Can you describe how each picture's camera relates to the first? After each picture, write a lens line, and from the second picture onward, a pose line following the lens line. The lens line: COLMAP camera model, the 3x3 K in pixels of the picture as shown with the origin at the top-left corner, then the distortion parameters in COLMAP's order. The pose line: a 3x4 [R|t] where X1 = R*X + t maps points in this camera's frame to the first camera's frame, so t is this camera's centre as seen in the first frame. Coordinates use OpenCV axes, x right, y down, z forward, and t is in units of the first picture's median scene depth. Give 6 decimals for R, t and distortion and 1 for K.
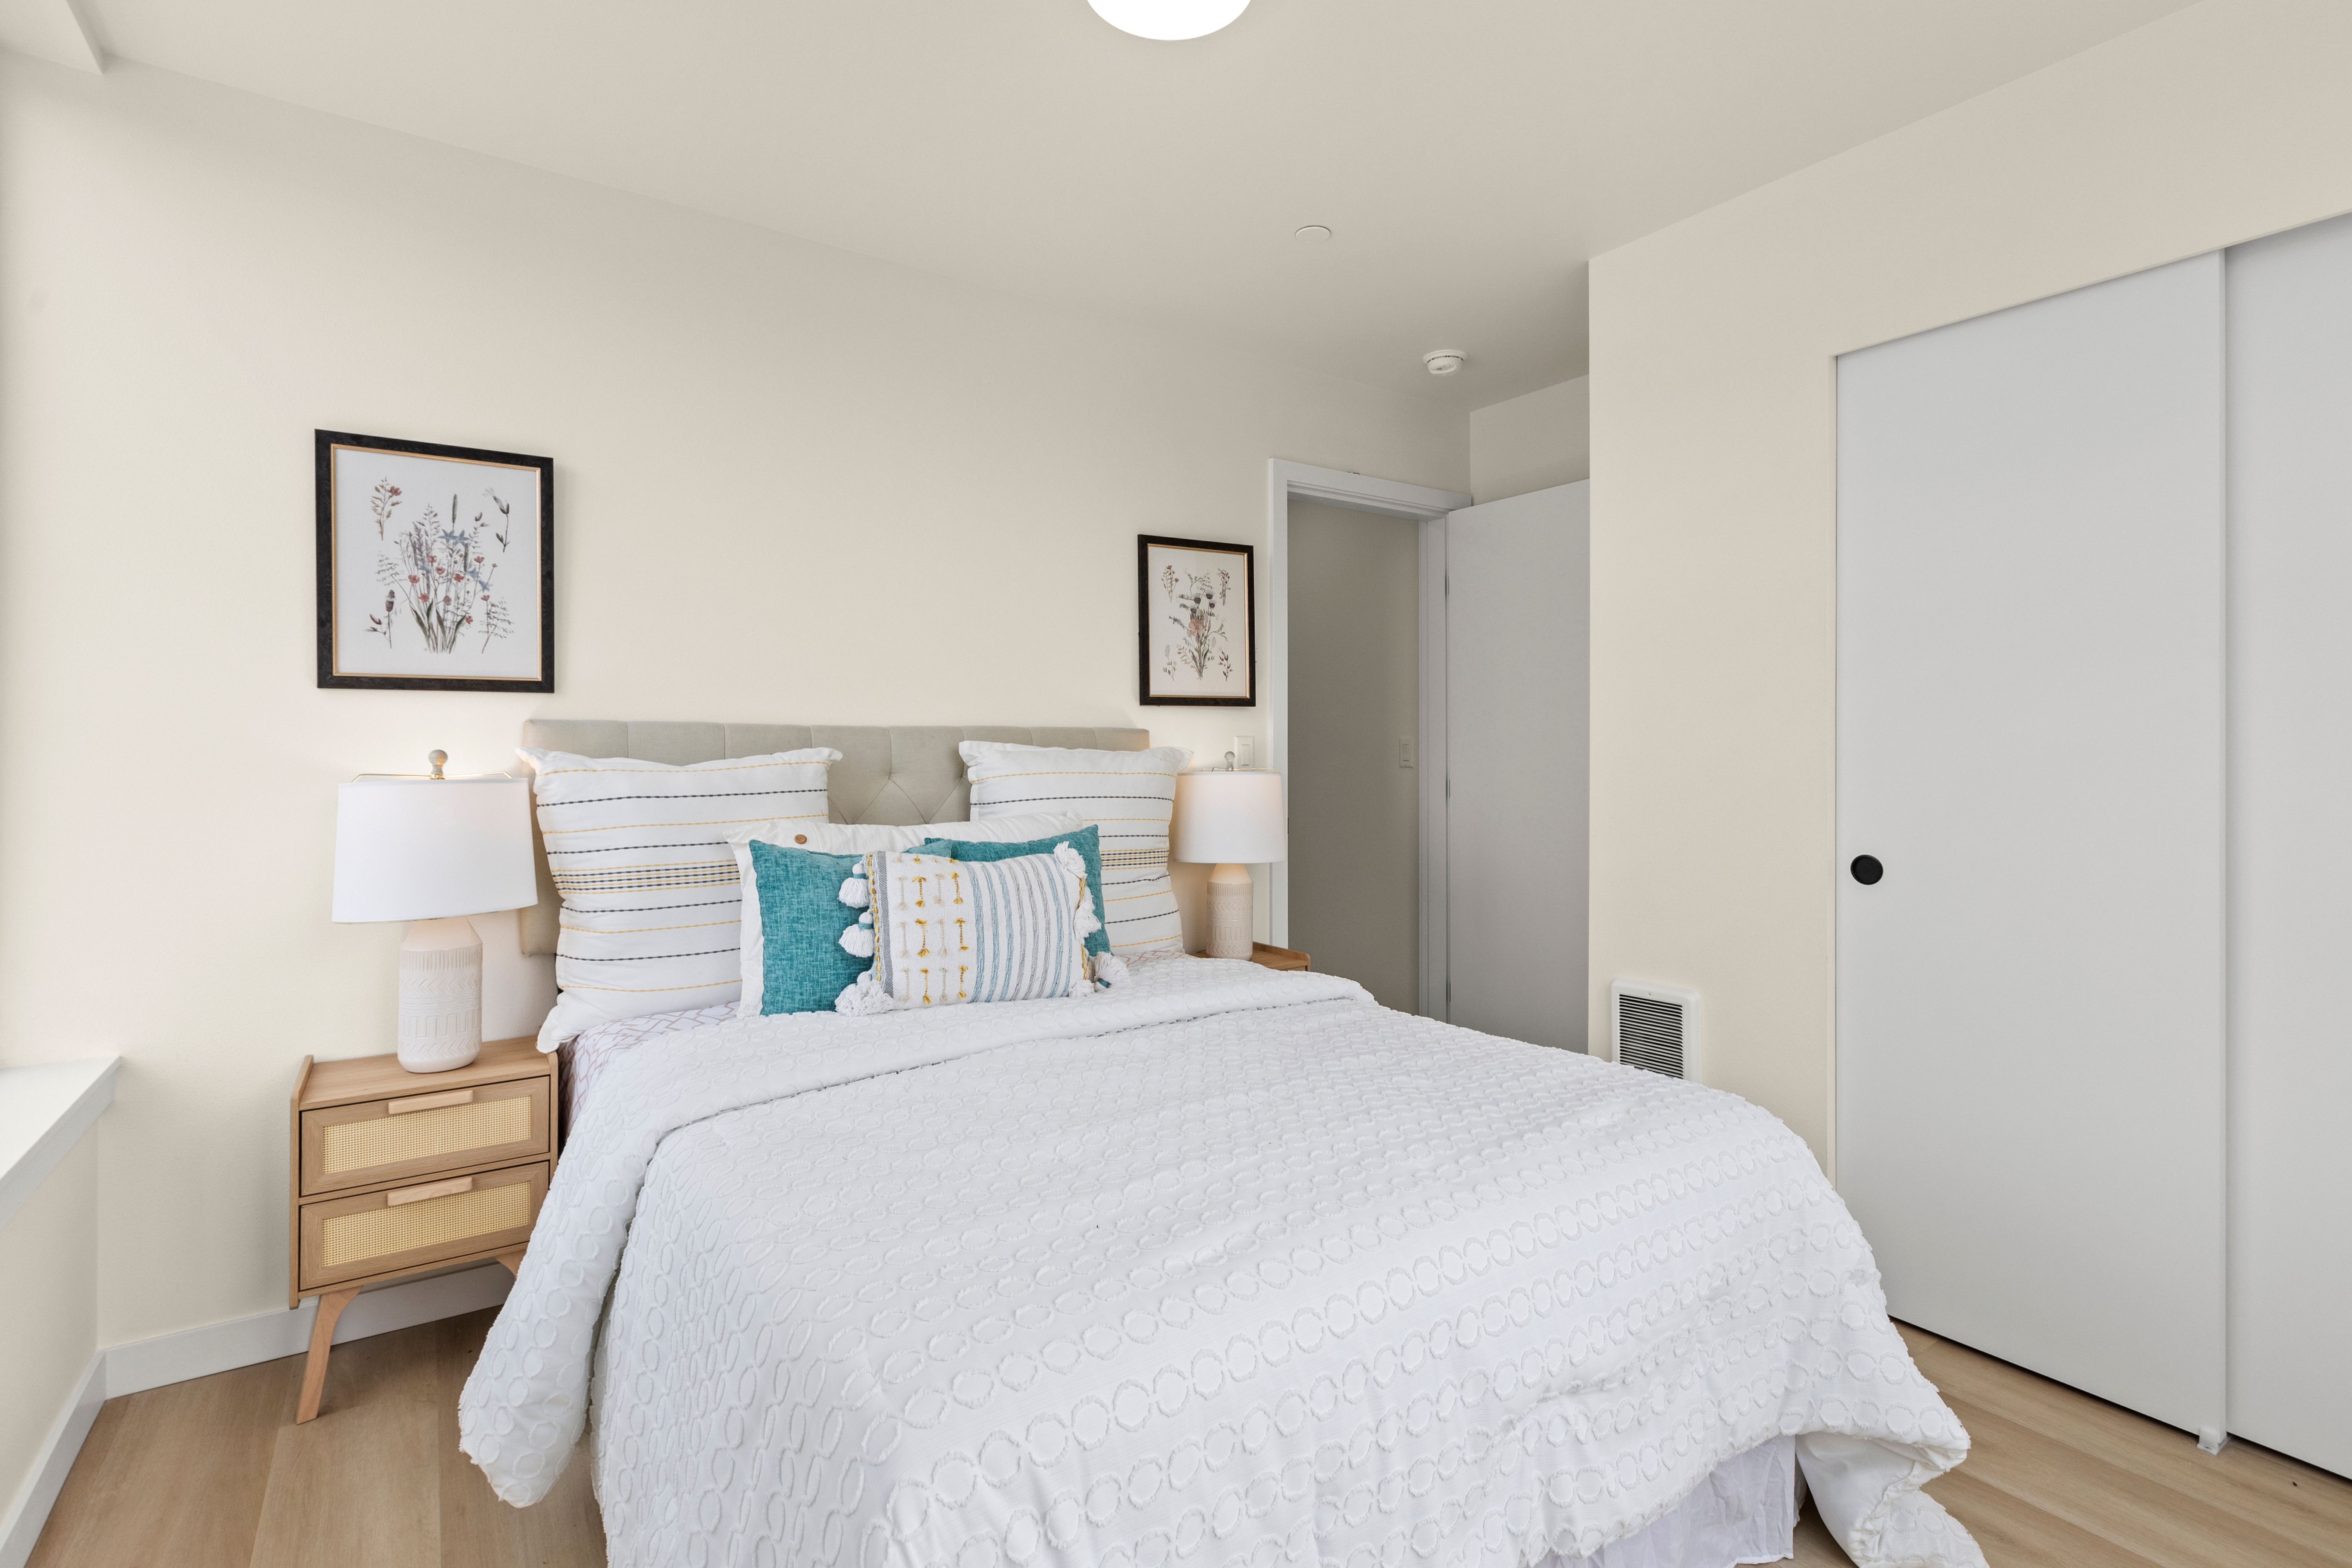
lens RADIAL K [[1013.7, 0, 1176.0], [0, 1013.7, 784.0], [0, 0, 1]] dist [0.001465, 0.000091]
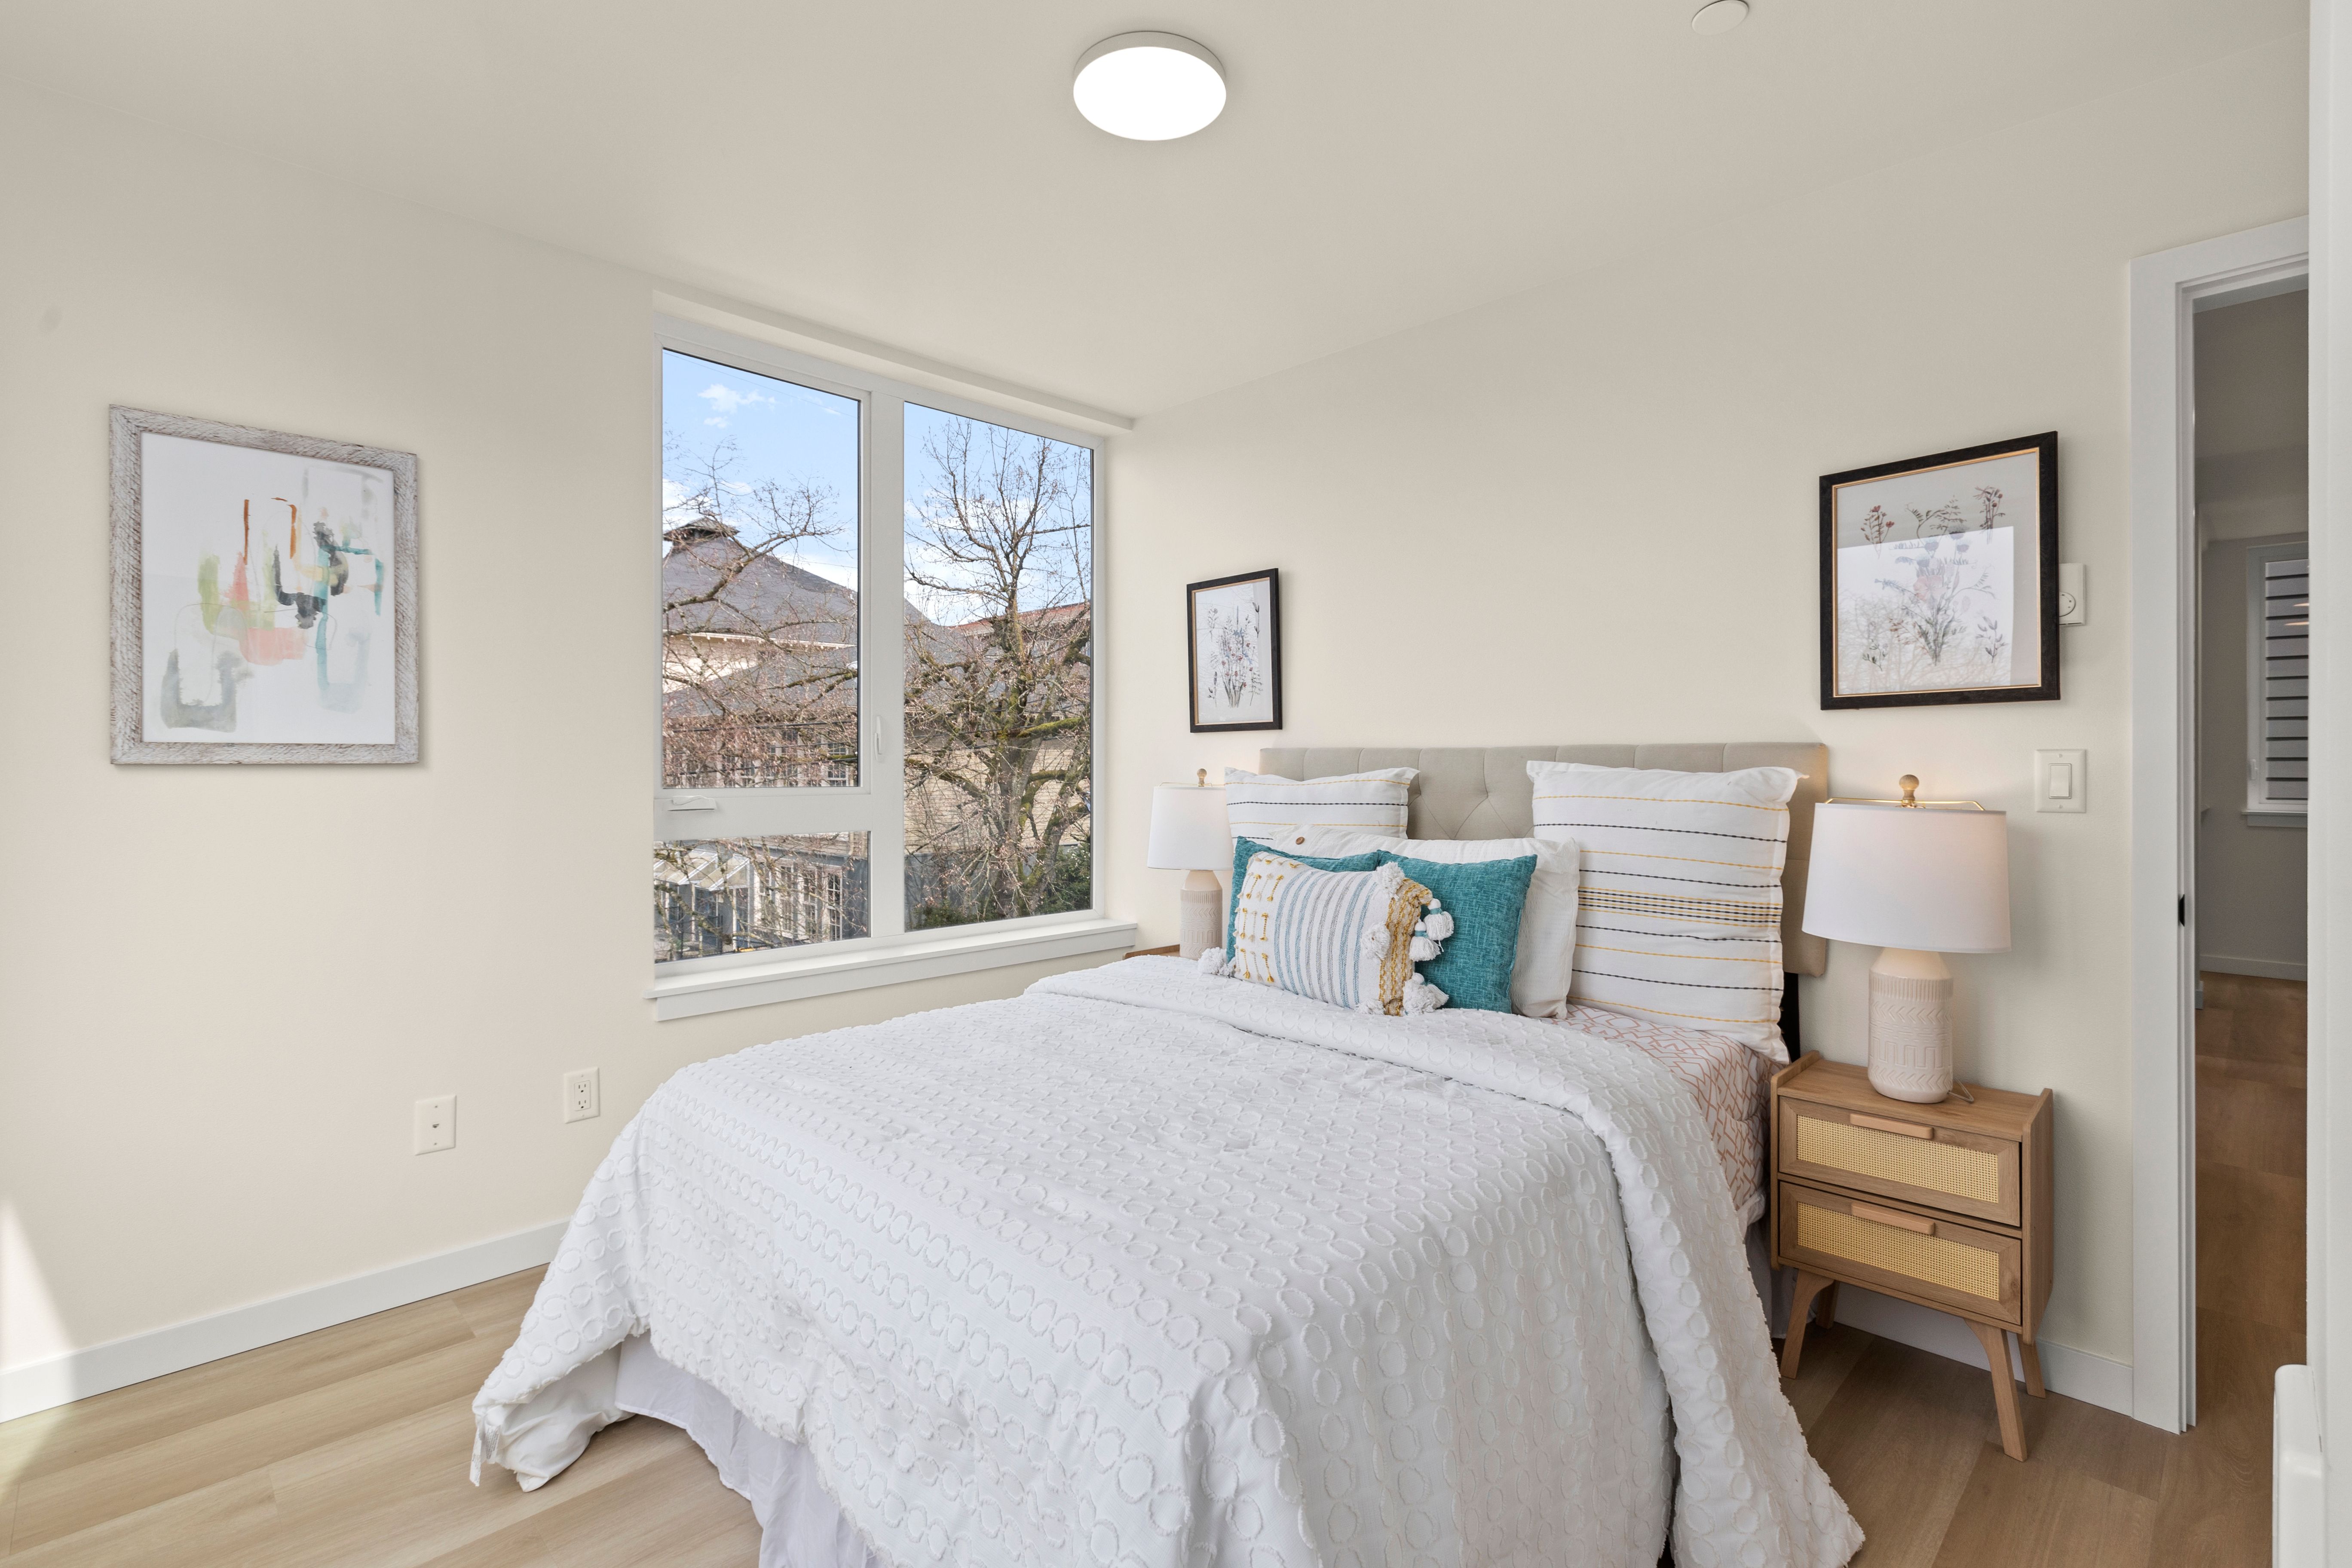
lens RADIAL K [[1080.4, 0, 1180.6], [0, 1080.4, 765.1], [0, 0, 1]] dist [0.002103, -0.000010]
pose [[0.230371, -0.001117, -0.973102, 0.714875], [-0.033783, 0.999387, -0.009145, -0.018015], [0.972516, 0.034981, 0.230192, 0.435396]]
